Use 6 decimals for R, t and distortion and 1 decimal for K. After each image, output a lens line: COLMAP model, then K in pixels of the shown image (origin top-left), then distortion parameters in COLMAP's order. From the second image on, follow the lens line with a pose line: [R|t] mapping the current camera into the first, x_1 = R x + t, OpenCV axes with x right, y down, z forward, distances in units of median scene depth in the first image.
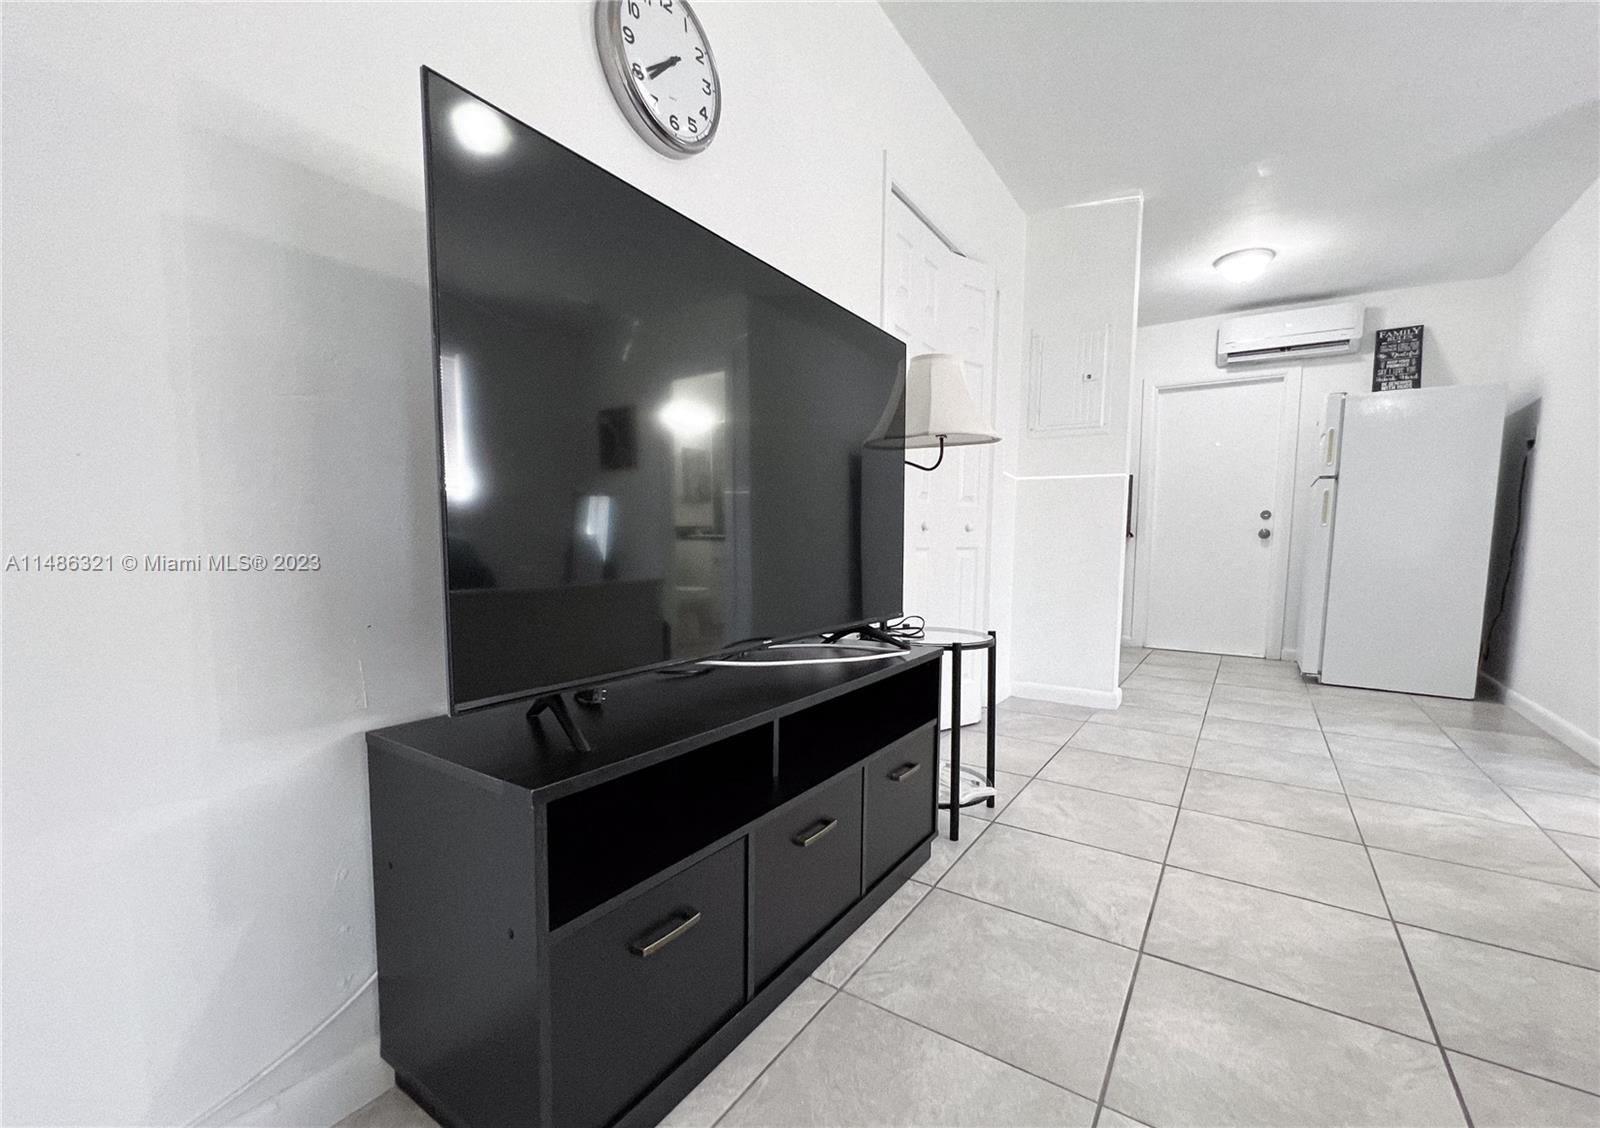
lens RADIAL K [[671.6, 0, 797.8], [0, 671.6, 598.5], [0, 0, 1]] dist [-0.001389, 0.000113]
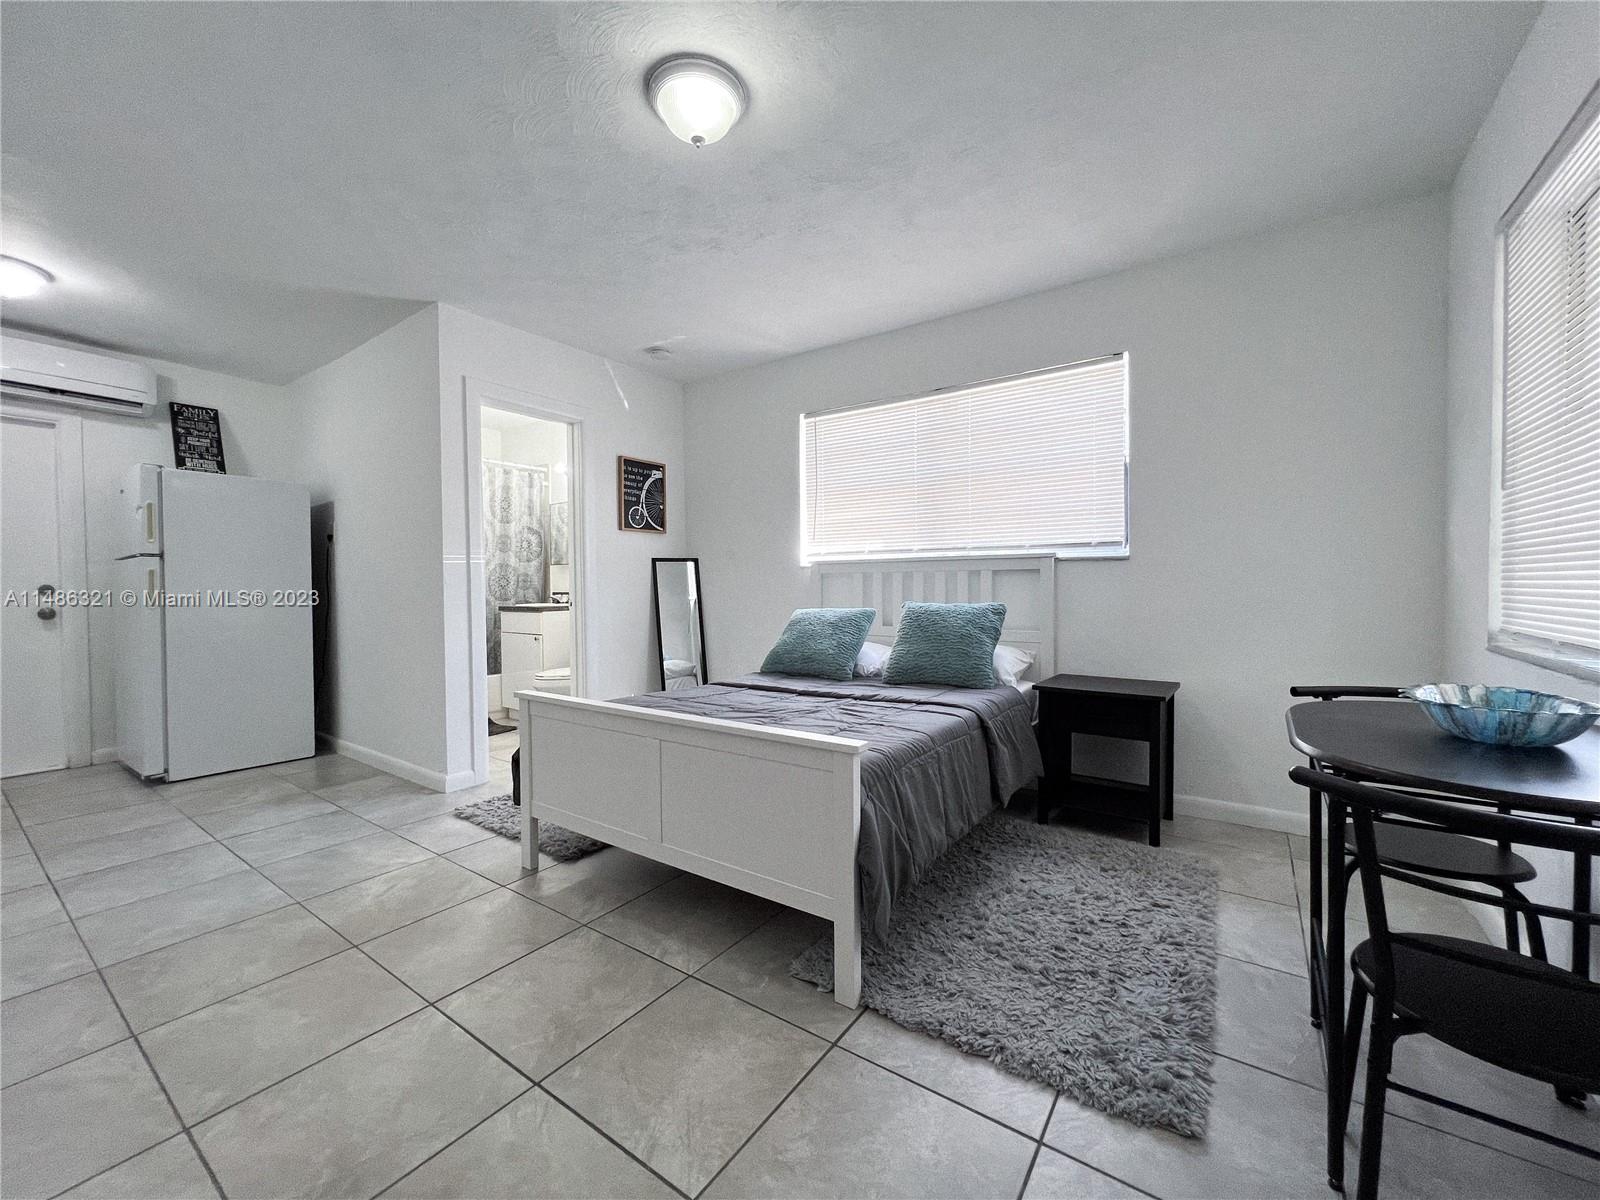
lens RADIAL K [[641.6, 0, 798.8], [0, 641.6, 599.6], [0, 0, 1]] dist [-0.002116, 0.000484]
pose [[0.019850, -0.030475, 0.999338, -0.060599], [0.095313, 0.995041, 0.028451, -0.067389], [-0.995249, 0.094685, 0.022656, 0.127549]]
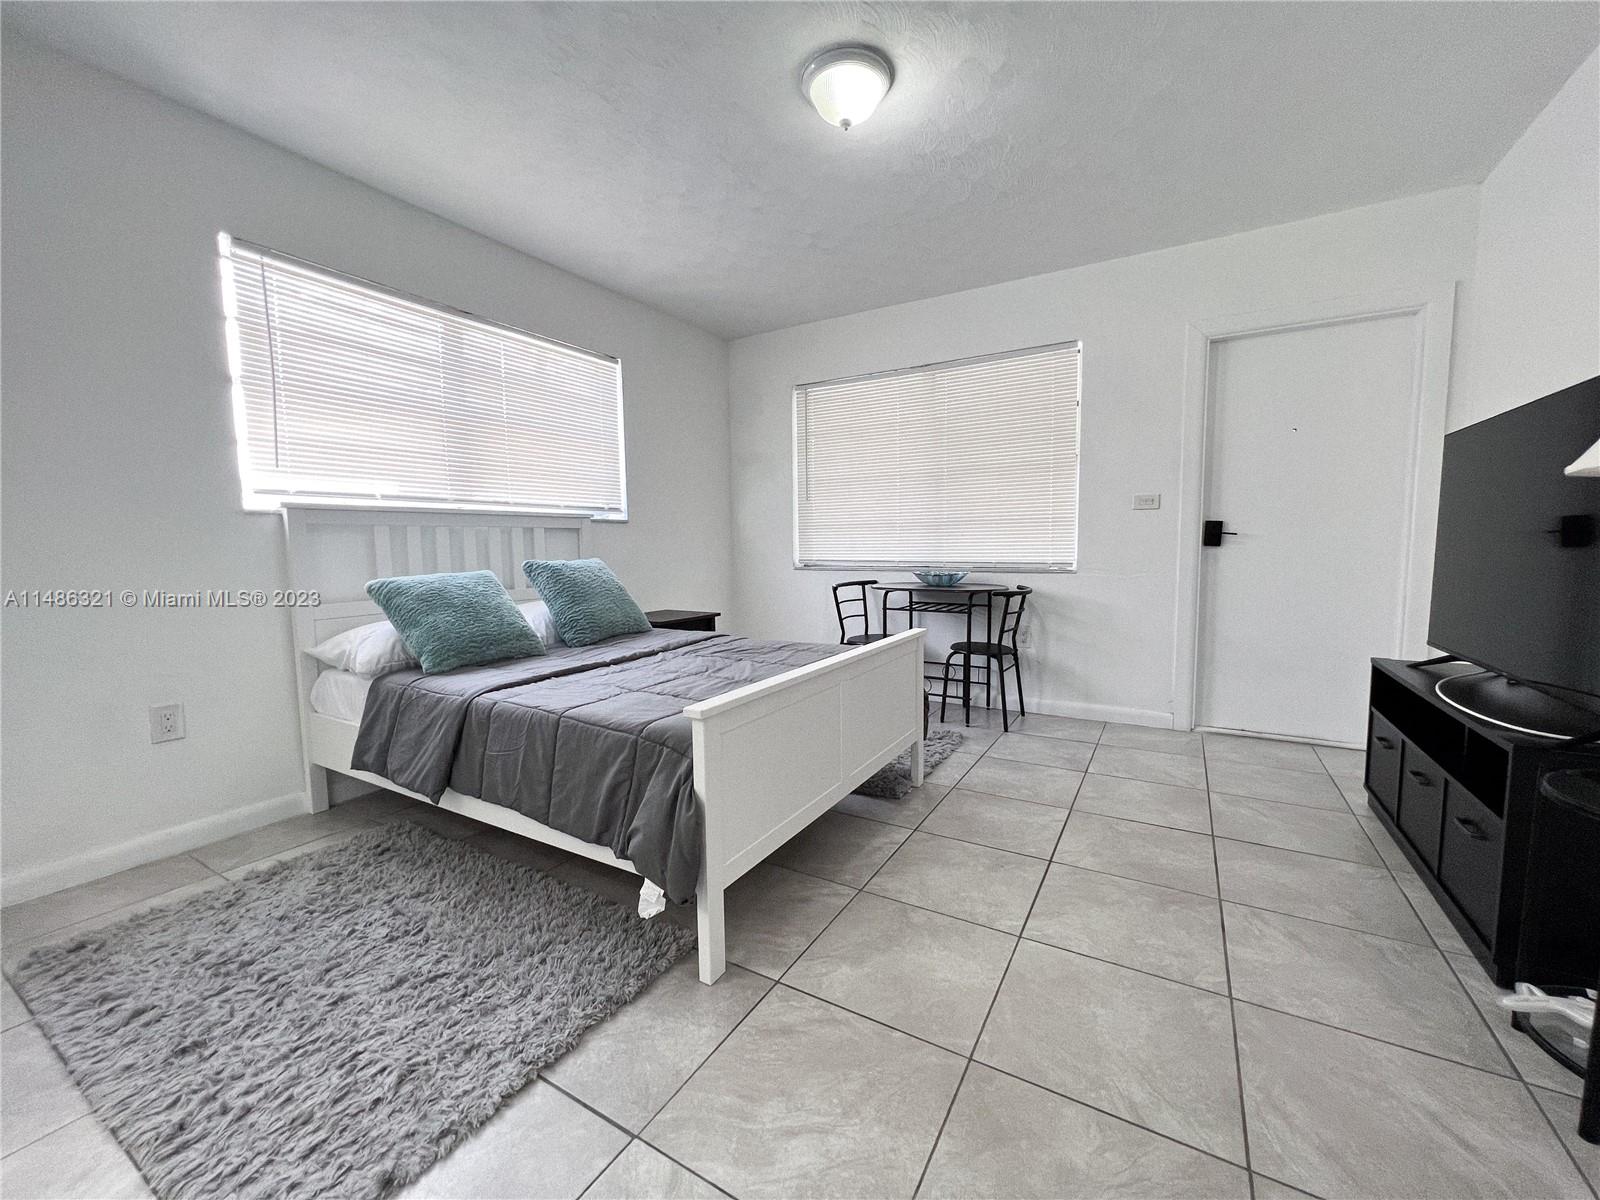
lens RADIAL K [[641.6, 0, 798.8], [0, 641.6, 599.6], [0, 0, 1]] dist [-0.002116, 0.000484]
pose [[-0.998454, 0.008922, -0.054859, 0.552177], [-0.000792, 0.984647, 0.174557, -0.116816], [0.055574, 0.174330, -0.983118, 0.818909]]
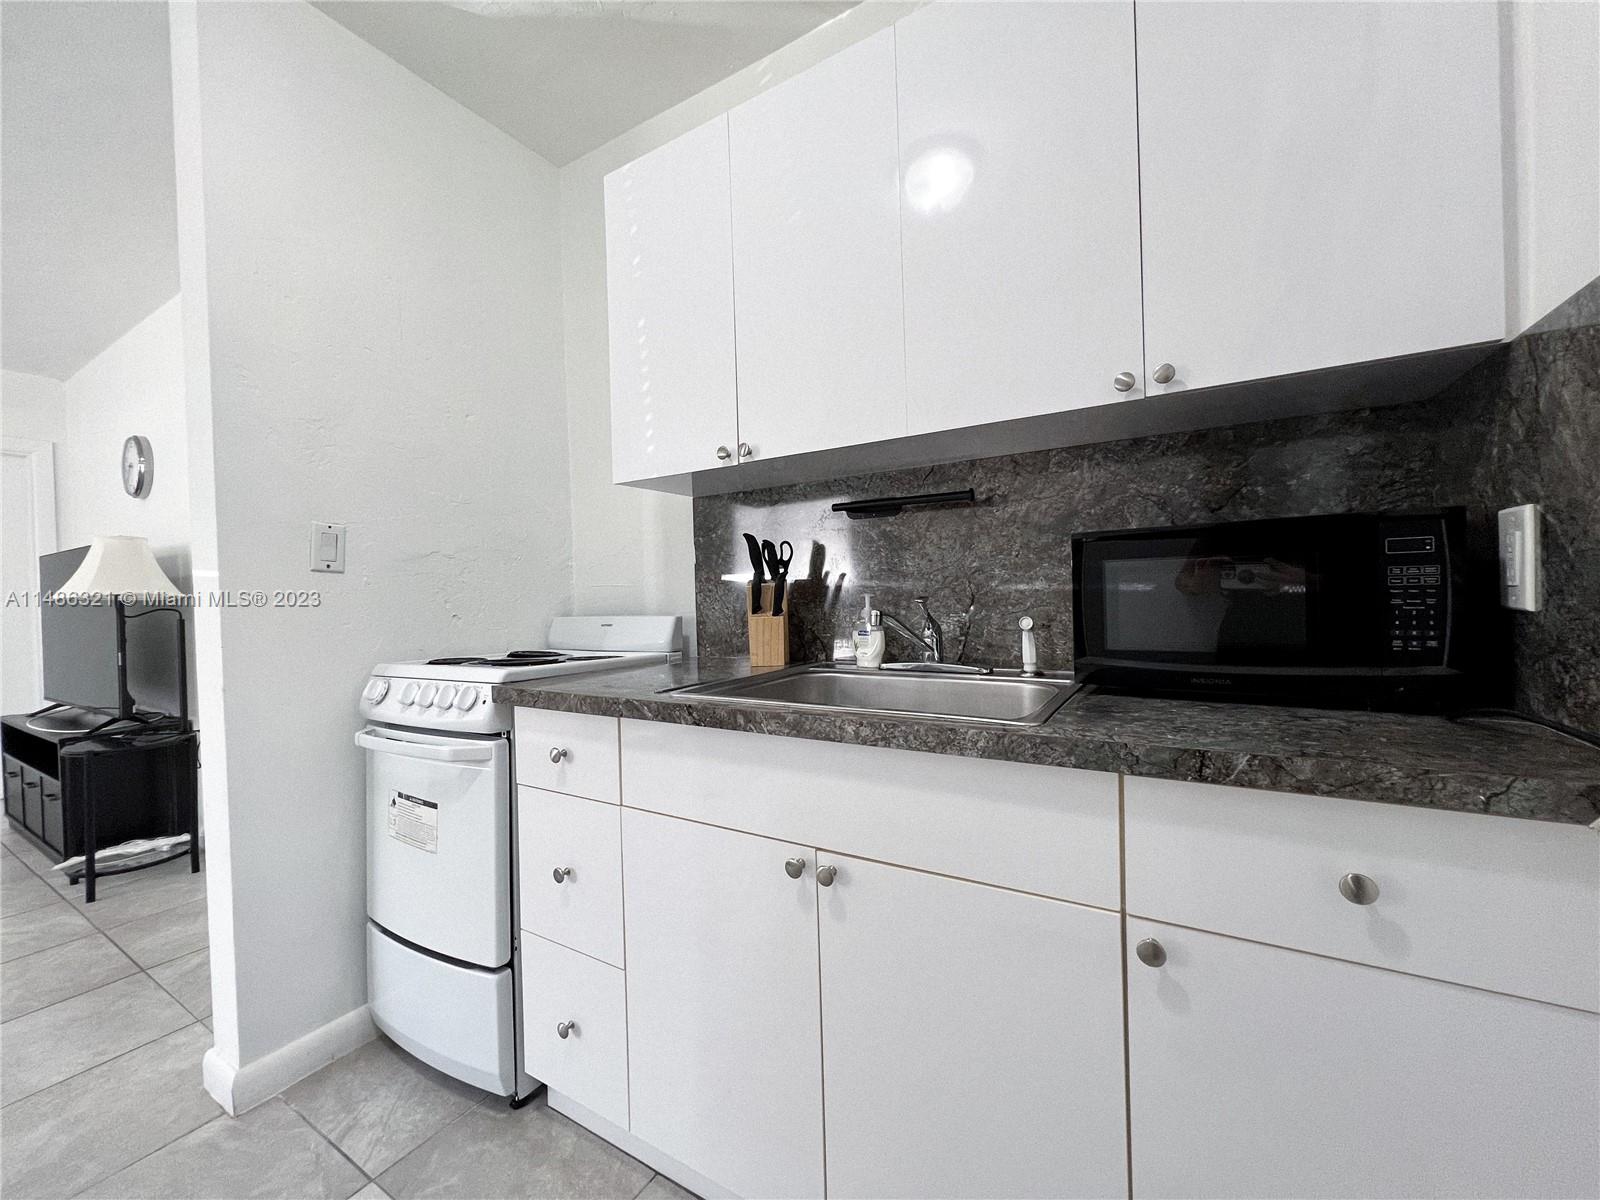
lens RADIAL K [[641.6, 0, 798.8], [0, 641.6, 599.6], [0, 0, 1]] dist [-0.002116, 0.000484]
pose [[0.043559, 0.005276, -0.999037, 0.854157], [-0.060363, 0.998173, 0.002640, -0.171807], [0.997226, 0.060190, 0.043798, 1.264534]]
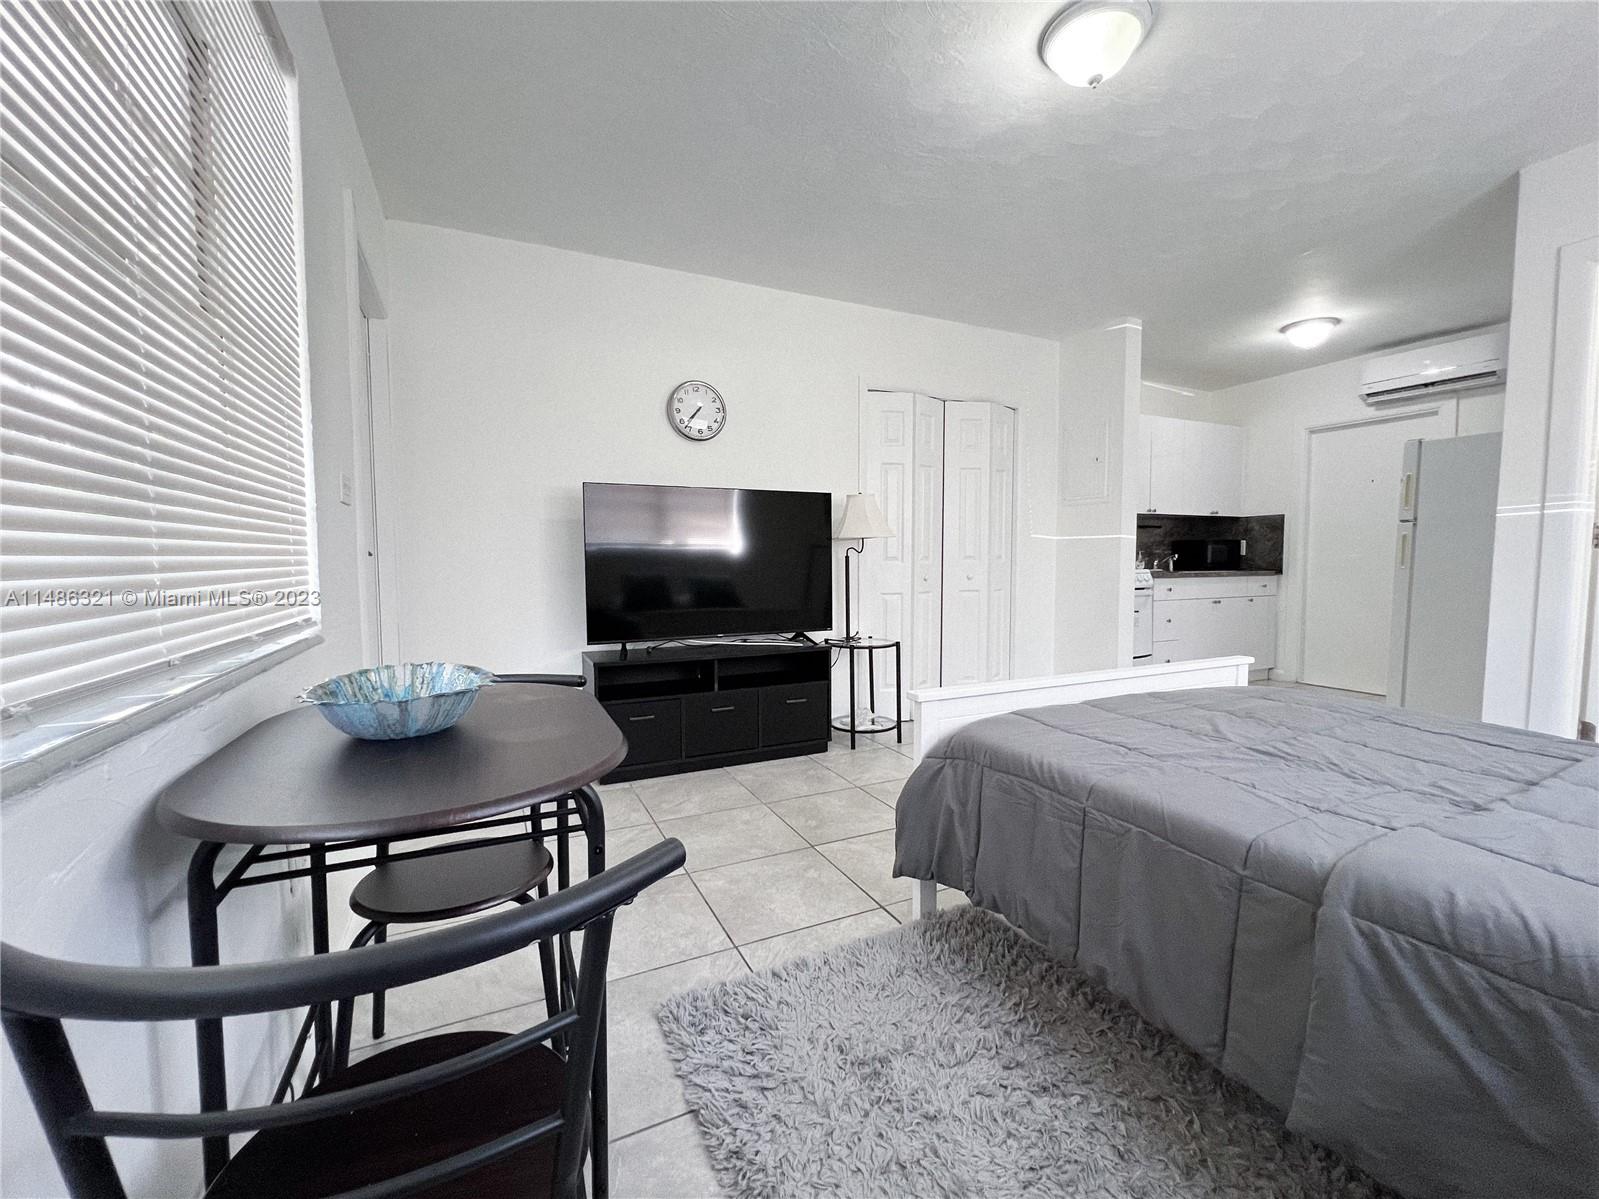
lens RADIAL K [[658.4, 0, 797.1], [0, 658.4, 598.9], [0, 0, 1]] dist [-0.003097, 0.000472]
pose [[0.859710, 0.018051, -0.510464, 0.544293], [-0.032935, 0.999255, -0.020134, -0.011648], [0.509720, 0.034121, 0.859663, -0.362997]]
